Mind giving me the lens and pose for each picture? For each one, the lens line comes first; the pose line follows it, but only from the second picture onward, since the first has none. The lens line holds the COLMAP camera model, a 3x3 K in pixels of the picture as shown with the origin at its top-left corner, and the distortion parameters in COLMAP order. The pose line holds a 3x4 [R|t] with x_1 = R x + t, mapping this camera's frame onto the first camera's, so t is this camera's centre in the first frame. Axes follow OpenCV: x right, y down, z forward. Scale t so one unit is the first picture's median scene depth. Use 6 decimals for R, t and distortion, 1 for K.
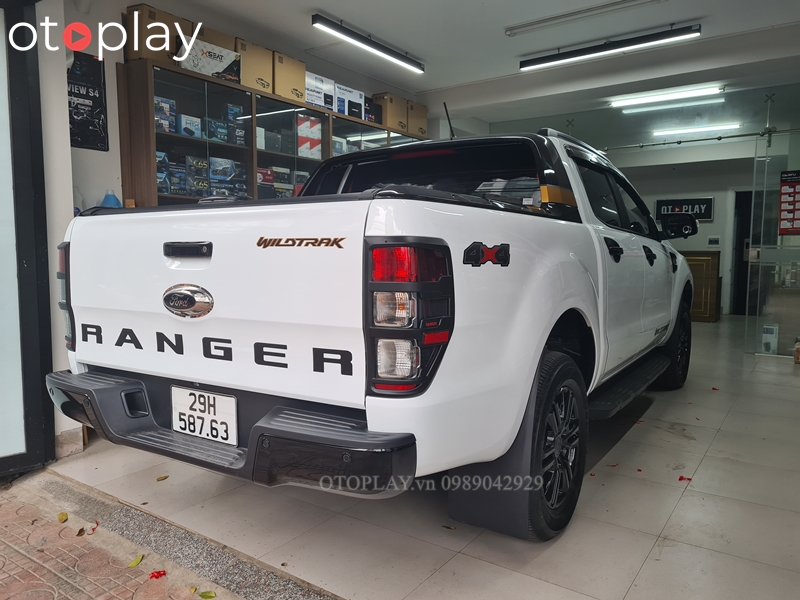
lens RADIAL K [[598.3, 0, 393.0], [0, 598.3, 296.7], [0, 0, 1]] dist [0.027104, -0.008946]
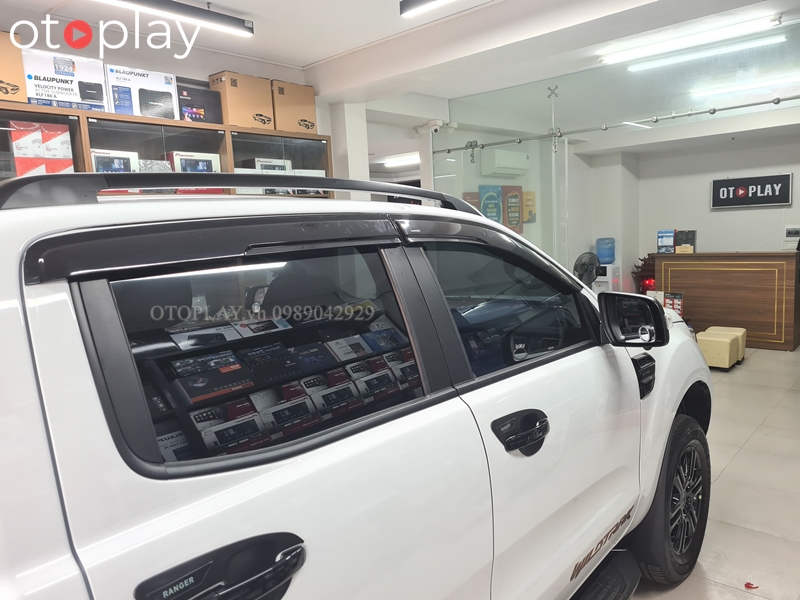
lens RADIAL K [[598.3, 0, 401.8], [0, 598.3, 294.0], [0, 0, 1]] dist [0.027104, -0.008946]
pose [[0.992503, -0.038968, -0.115840, 0.555414], [0.043145, 0.998498, 0.033773, -0.254352], [0.114350, -0.038518, 0.992693, 0.823098]]
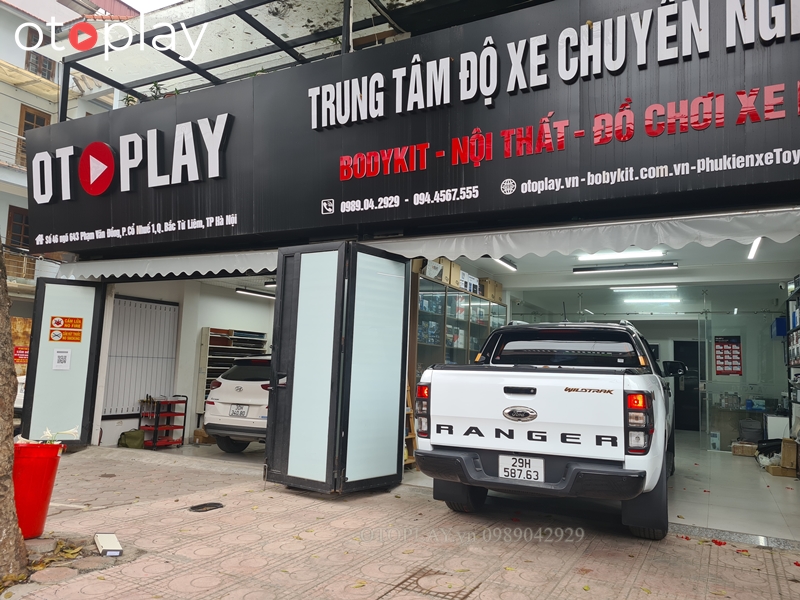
lens RADIAL K [[598.3, 0, 404.5], [0, 598.3, 303.6], [0, 0, 1]] dist [0.027104, -0.008946]
pose [[0.984673, 0.045144, 0.168465, -1.085194], [-0.016857, 0.986031, -0.165705, -0.018738], [-0.173592, 0.160326, 0.971680, -1.062928]]
